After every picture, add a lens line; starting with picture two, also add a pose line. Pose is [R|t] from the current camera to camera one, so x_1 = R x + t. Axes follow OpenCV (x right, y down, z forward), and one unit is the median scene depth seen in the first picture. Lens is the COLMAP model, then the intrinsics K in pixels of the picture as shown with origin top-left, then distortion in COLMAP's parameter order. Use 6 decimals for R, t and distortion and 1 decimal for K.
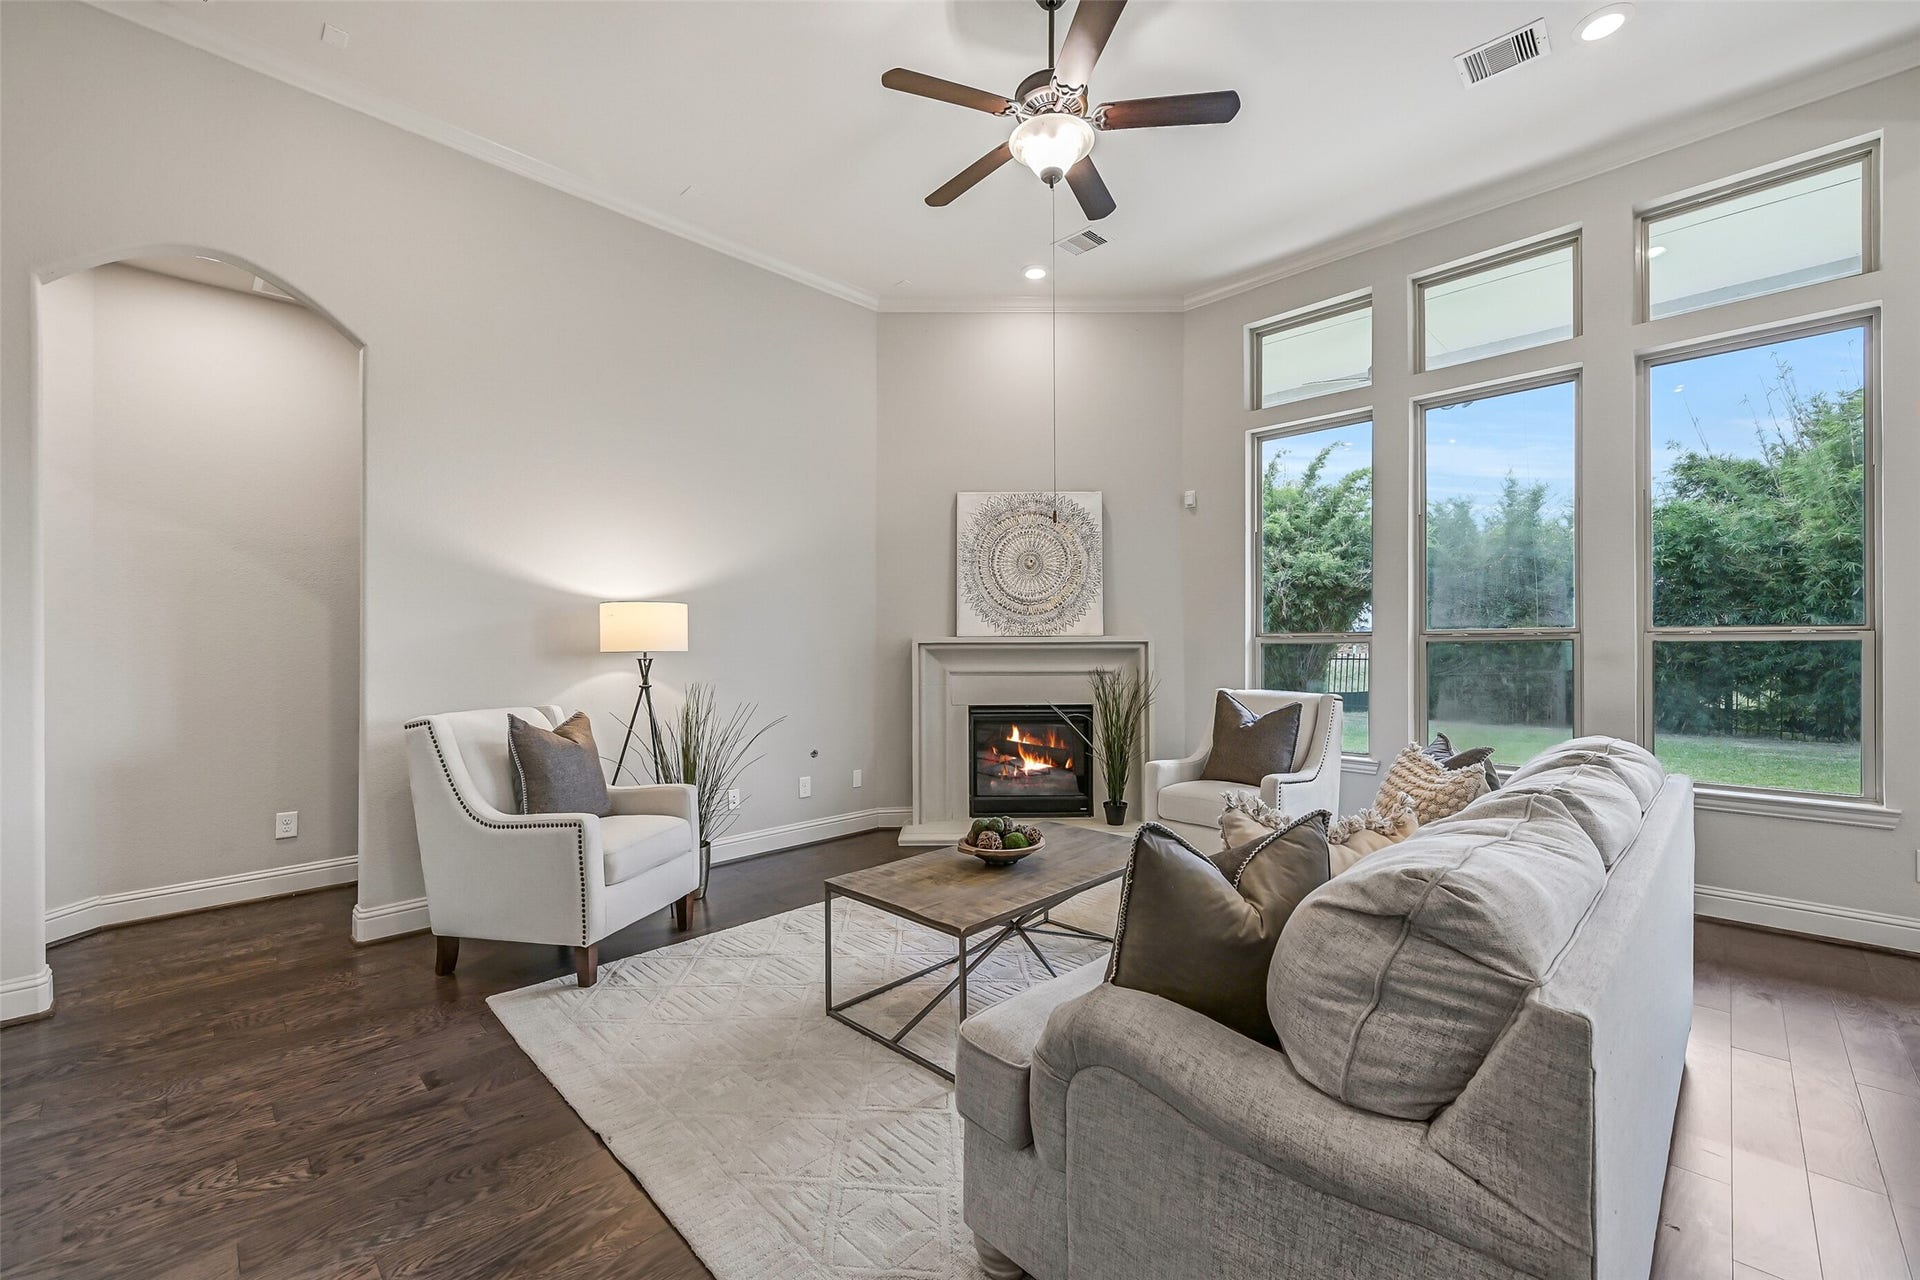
lens RADIAL K [[767.4, 0, 962.8], [0, 767.4, 638.8], [0, 0, 1]] dist [0.001871, 0.000848]
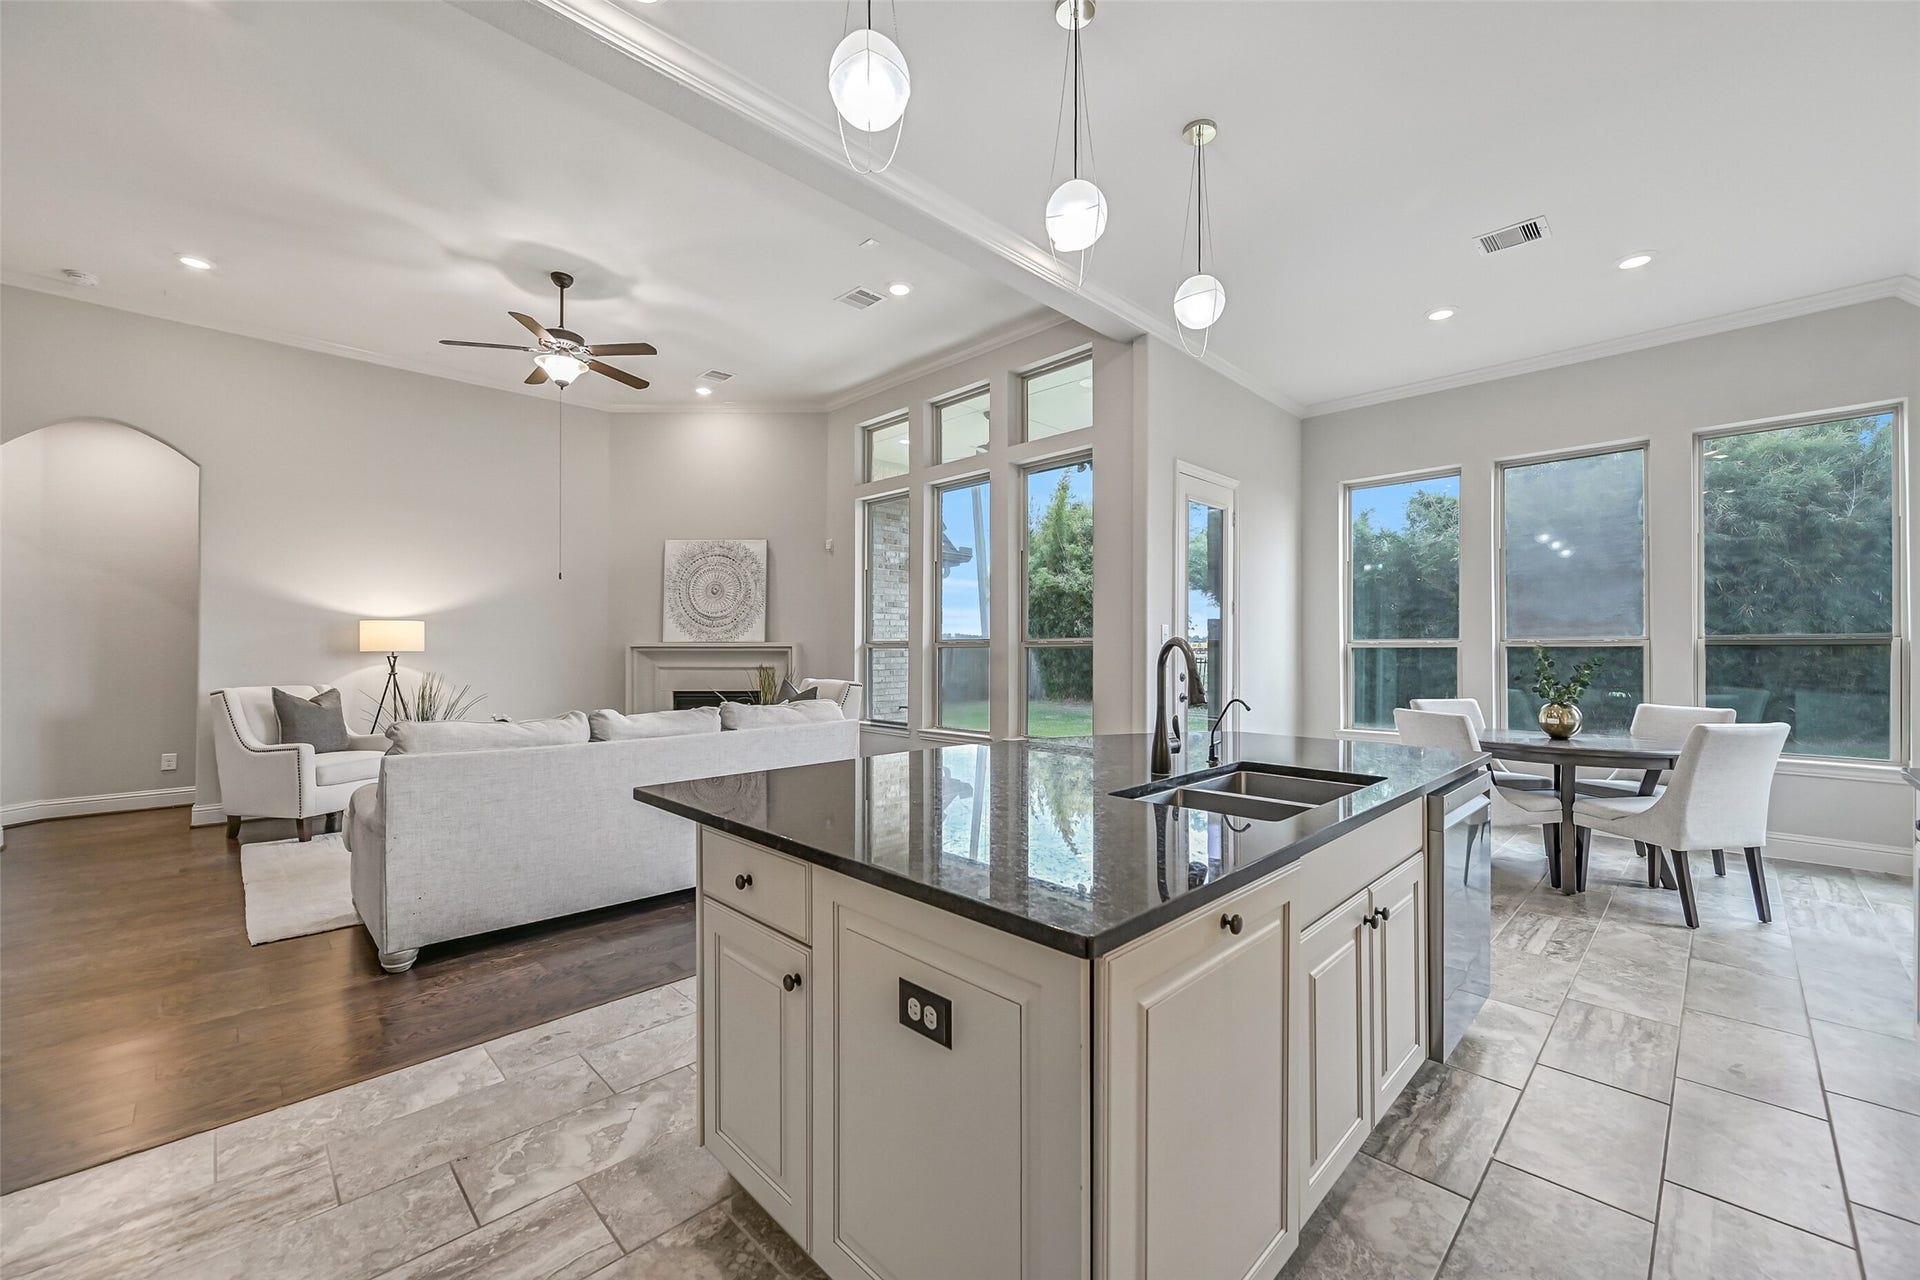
lens RADIAL K [[767.4, 0, 972.7], [0, 767.4, 643.0], [0, 0, 1]] dist [0.001871, 0.000848]
pose [[0.999869, 0.005872, -0.015099, 0.680339], [-0.005815, 0.999976, 0.003810, -0.011790], [0.015121, -0.003722, 0.999879, -0.470684]]
